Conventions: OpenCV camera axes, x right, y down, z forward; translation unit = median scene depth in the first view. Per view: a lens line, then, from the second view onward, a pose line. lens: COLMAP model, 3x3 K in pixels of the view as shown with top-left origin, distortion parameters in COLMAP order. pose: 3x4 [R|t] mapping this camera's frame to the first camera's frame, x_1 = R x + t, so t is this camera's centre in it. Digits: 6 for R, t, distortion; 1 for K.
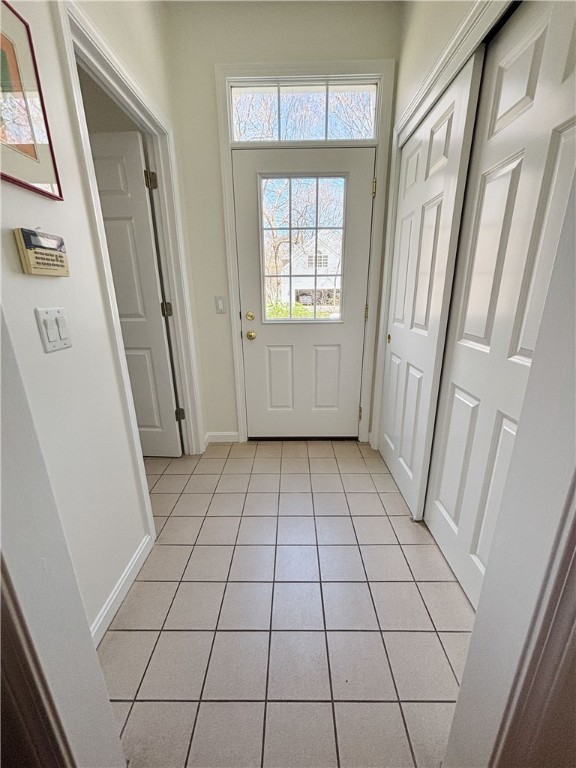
lens RADIAL K [[309.0, 0, 288.0], [0, 309.0, 384.0], [0, 0, 1]] dist [0.000490, 0.000128]
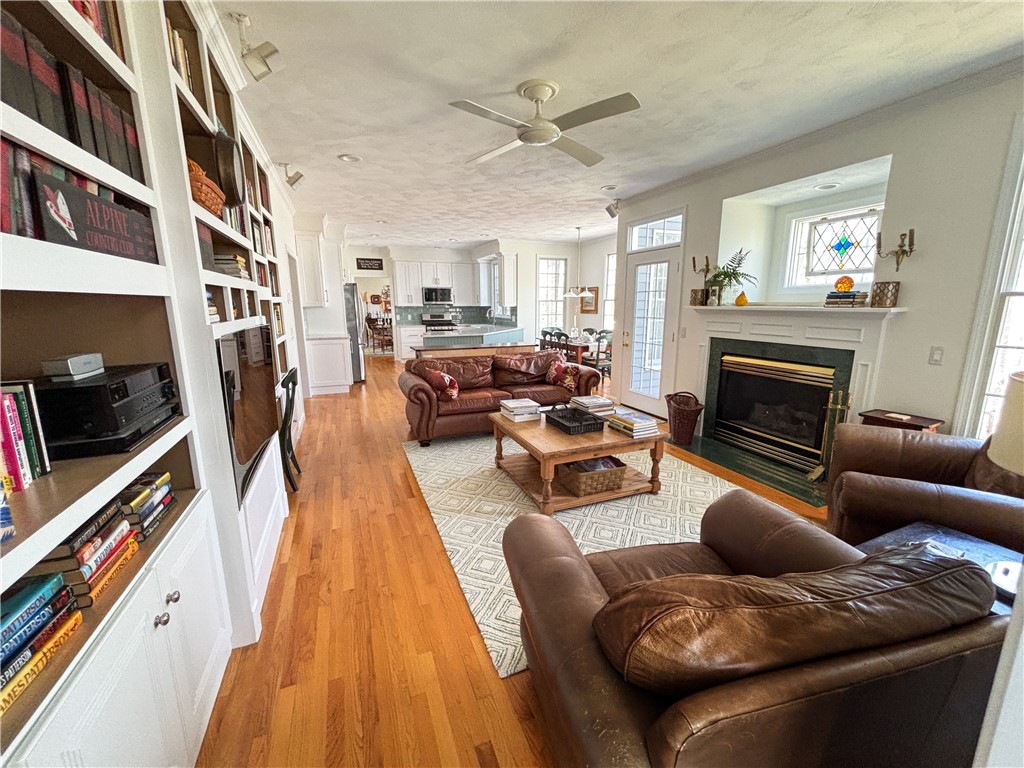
lens RADIAL K [[412.1, 0, 512.0], [0, 412.1, 384.0], [0, 0, 1]] dist [0.000490, 0.000128]
pose [[0.387693, 0.184082, -0.903221, 2.180896], [-0.265025, 0.960745, 0.082048, 0.057047], [0.882868, 0.207566, 0.421260, -0.681468]]
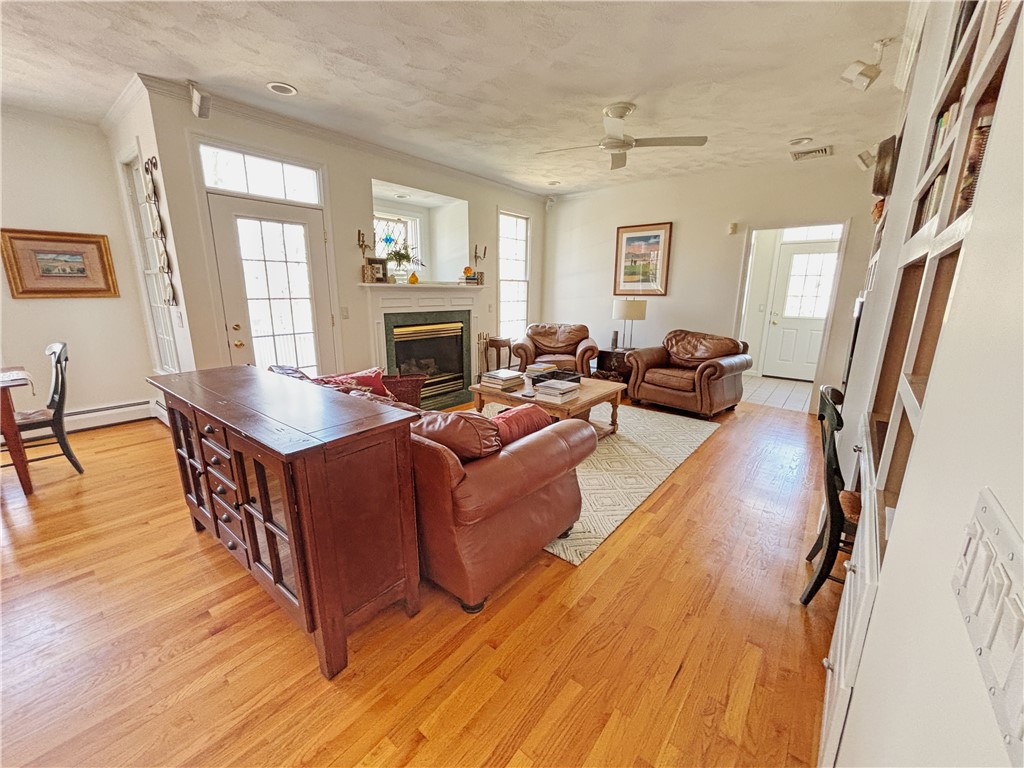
lens RADIAL K [[414.9, 0, 512.0], [0, 414.9, 384.0], [0, 0, 1]] dist [0.004252, 0.000485]
pose [[0.618289, -0.164314, 0.768583, -0.813110], [0.215257, 0.975913, 0.035474, 0.171369], [-0.755899, 0.143510, 0.638765, -0.831752]]
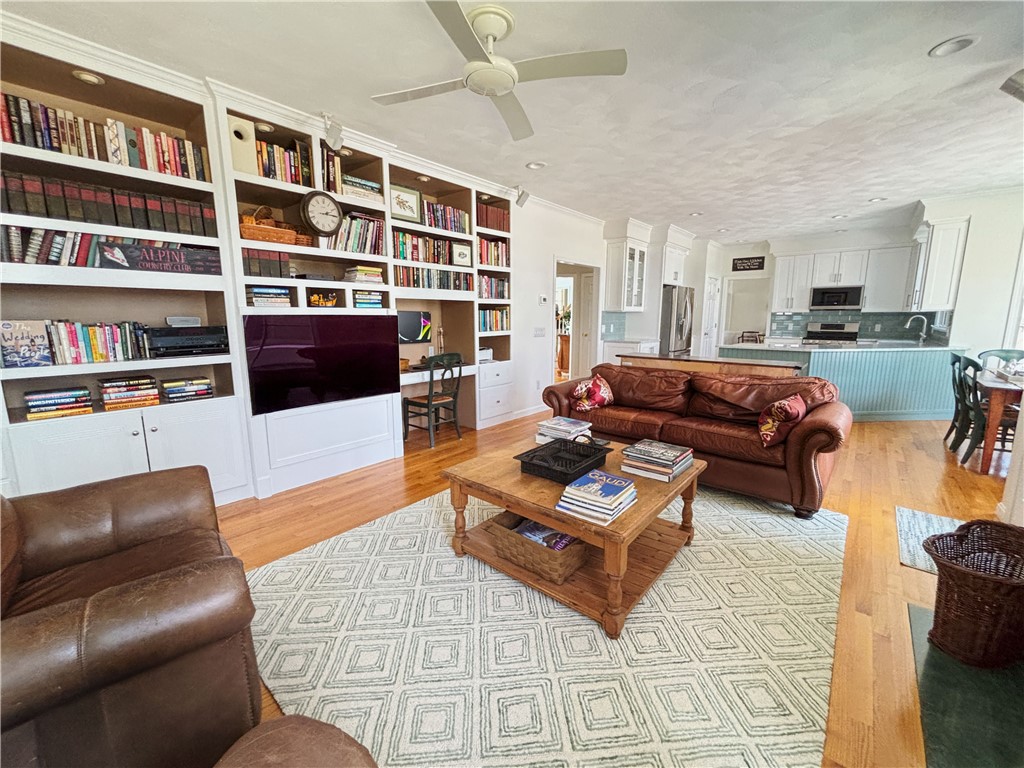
lens RADIAL K [[414.9, 0, 512.0], [0, 414.9, 384.0], [0, 0, 1]] dist [0.004252, 0.000485]
pose [[-0.638599, 0.132336, -0.758076, 1.754403], [-0.217937, 0.913671, 0.343087, -0.286642], [0.738034, 0.384308, -0.554628, 0.705416]]
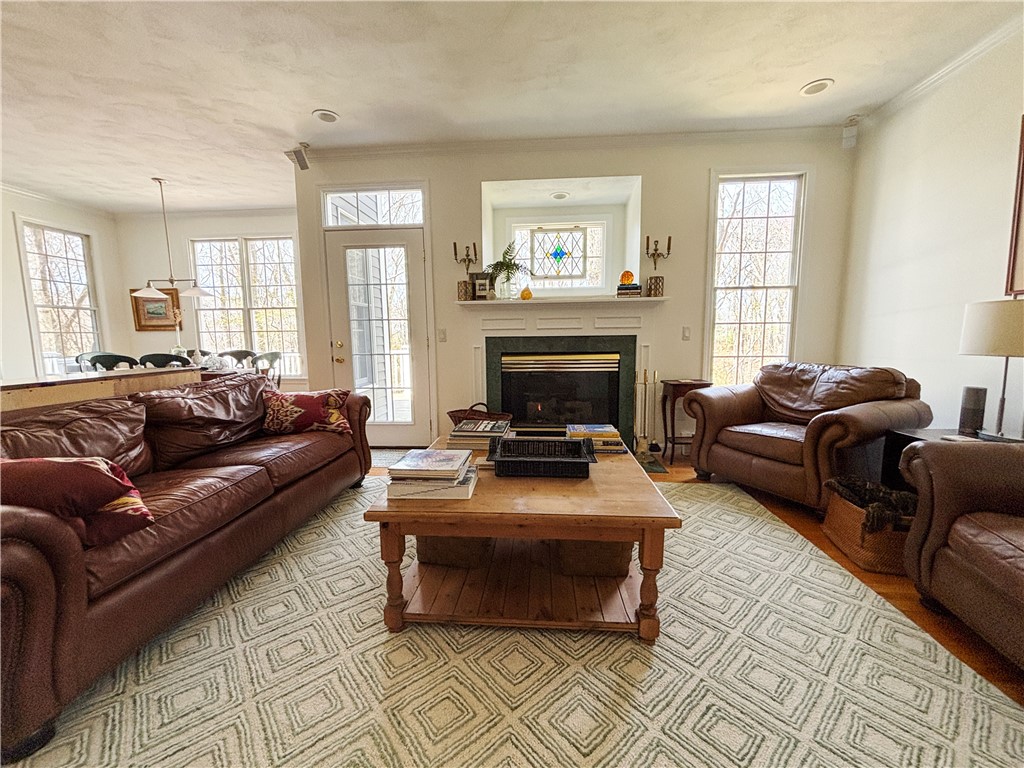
lens RADIAL K [[412.1, 0, 512.0], [0, 412.1, 384.0], [0, 0, 1]] dist [0.000490, 0.000128]
pose [[0.997639, 0.005237, -0.068480, 0.823894], [-0.017244, 0.984251, -0.175936, 0.265526], [0.066480, 0.176701, 0.982017, -0.704497]]
